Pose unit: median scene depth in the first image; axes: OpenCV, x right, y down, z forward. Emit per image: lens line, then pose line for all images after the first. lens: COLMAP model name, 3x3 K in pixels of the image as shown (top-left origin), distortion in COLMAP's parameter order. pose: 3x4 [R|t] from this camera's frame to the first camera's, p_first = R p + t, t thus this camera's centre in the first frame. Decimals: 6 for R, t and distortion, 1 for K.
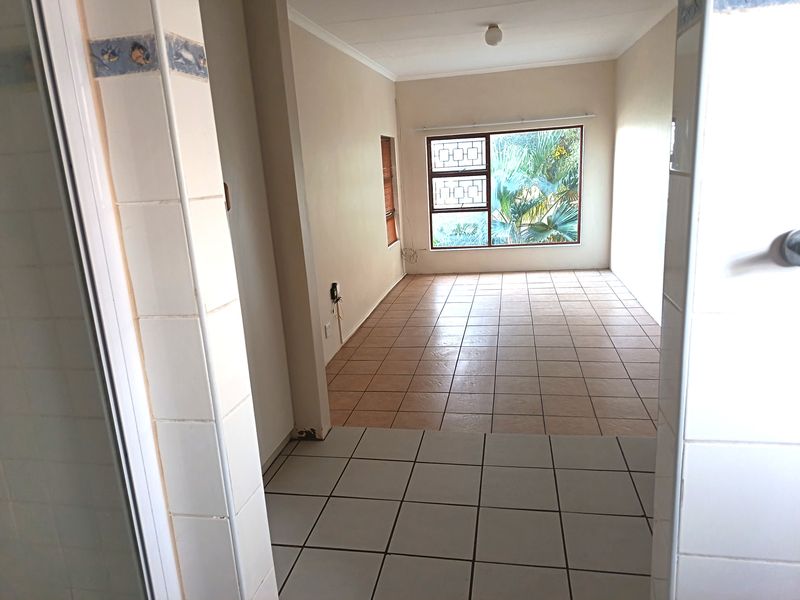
lens RADIAL K [[562.1, 0, 400.0], [0, 562.1, 300.0], [0, 0, 1]] dist [0.122939, -0.172073]
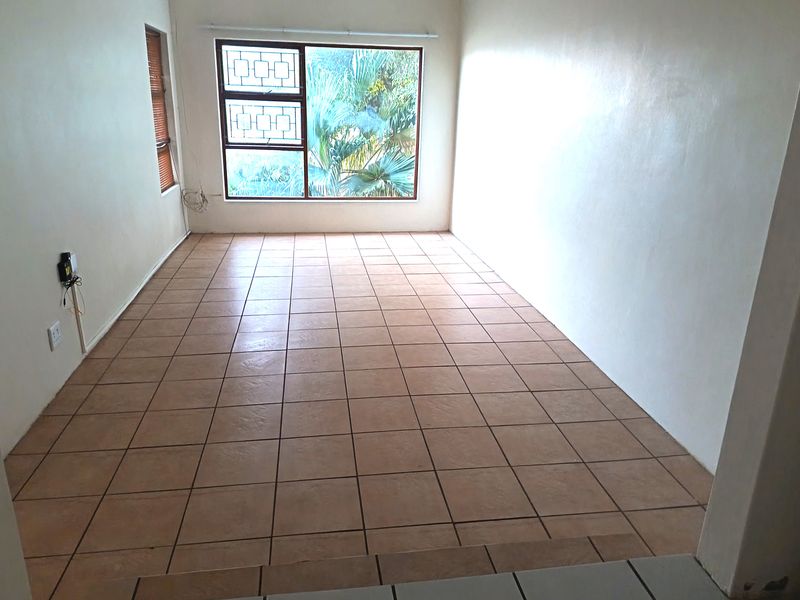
lens RADIAL K [[610.2, 0, 400.0], [0, 610.2, 300.0], [0, 0, 1]] dist [0.019105, -0.002809]
pose [[0.939090, -0.023405, 0.342873, -0.006878], [-0.000861, 0.997515, 0.070449, -0.017186], [-0.343670, -0.066453, 0.936736, 0.185908]]
